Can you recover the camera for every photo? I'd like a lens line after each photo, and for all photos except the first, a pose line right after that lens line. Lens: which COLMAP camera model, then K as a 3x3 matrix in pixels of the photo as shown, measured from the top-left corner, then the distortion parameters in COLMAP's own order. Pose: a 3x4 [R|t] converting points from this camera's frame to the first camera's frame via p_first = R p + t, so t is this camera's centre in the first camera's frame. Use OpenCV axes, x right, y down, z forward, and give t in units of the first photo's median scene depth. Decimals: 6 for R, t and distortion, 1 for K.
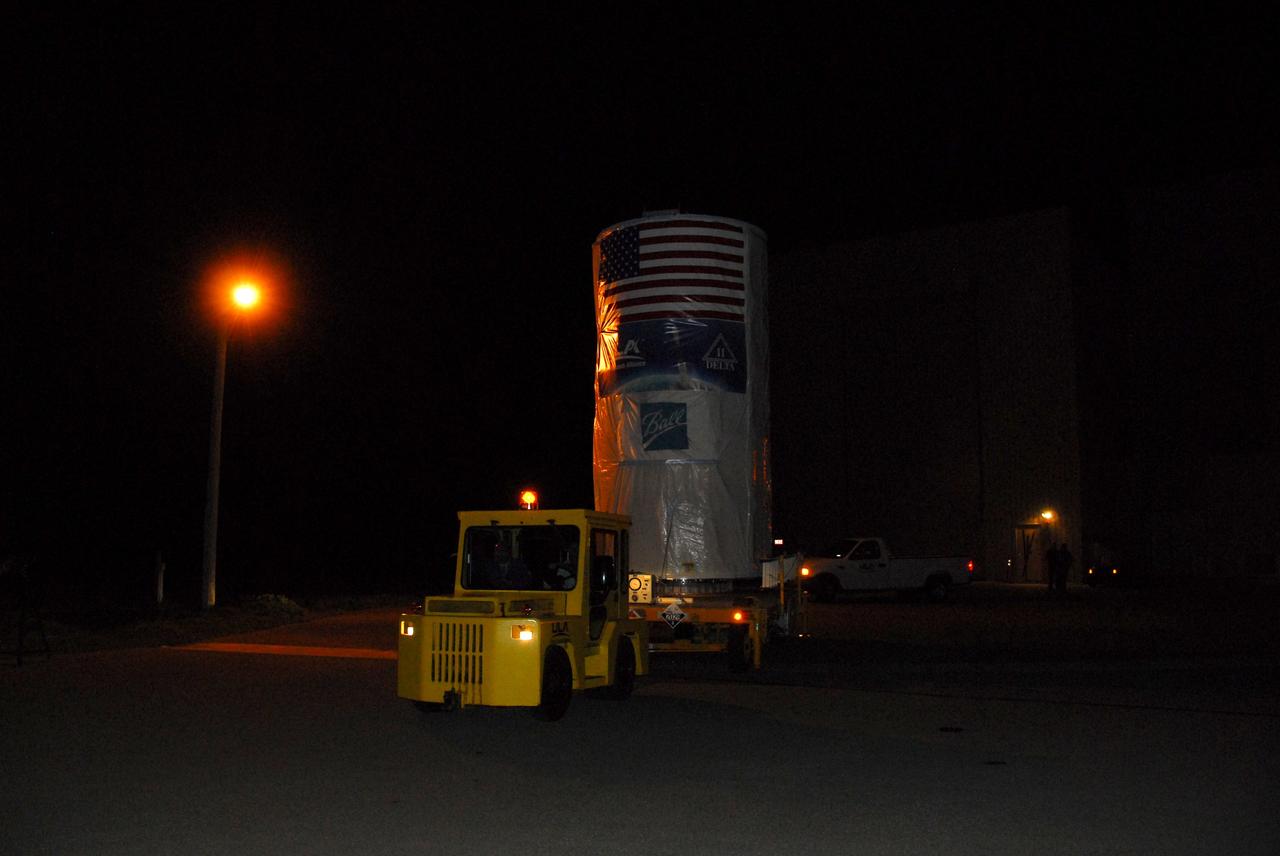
lens RADIAL K [[988.0, 0, 640.0], [0, 988.0, 428.0], [0, 0, 1]] dist [-0.158364, 0.194747]
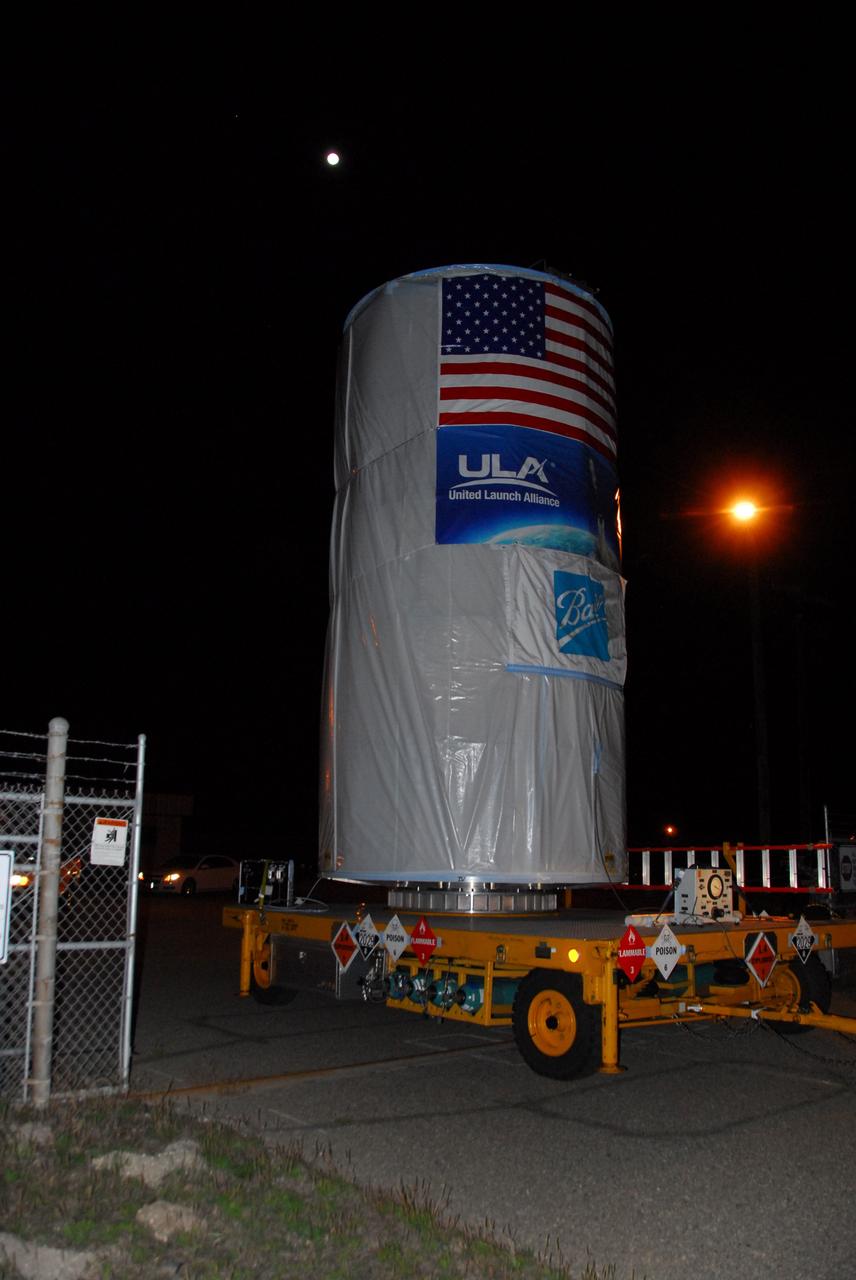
lens RADIAL K [[988.0, 0, 428.0], [0, 988.0, 640.0], [0, 0, 1]] dist [-0.158364, 0.194747]
pose [[0.575477, 0.198590, 0.793340, -0.474875], [-0.103861, 0.979961, -0.169966, 0.117353], [-0.811196, 0.015414, 0.584571, 0.721429]]
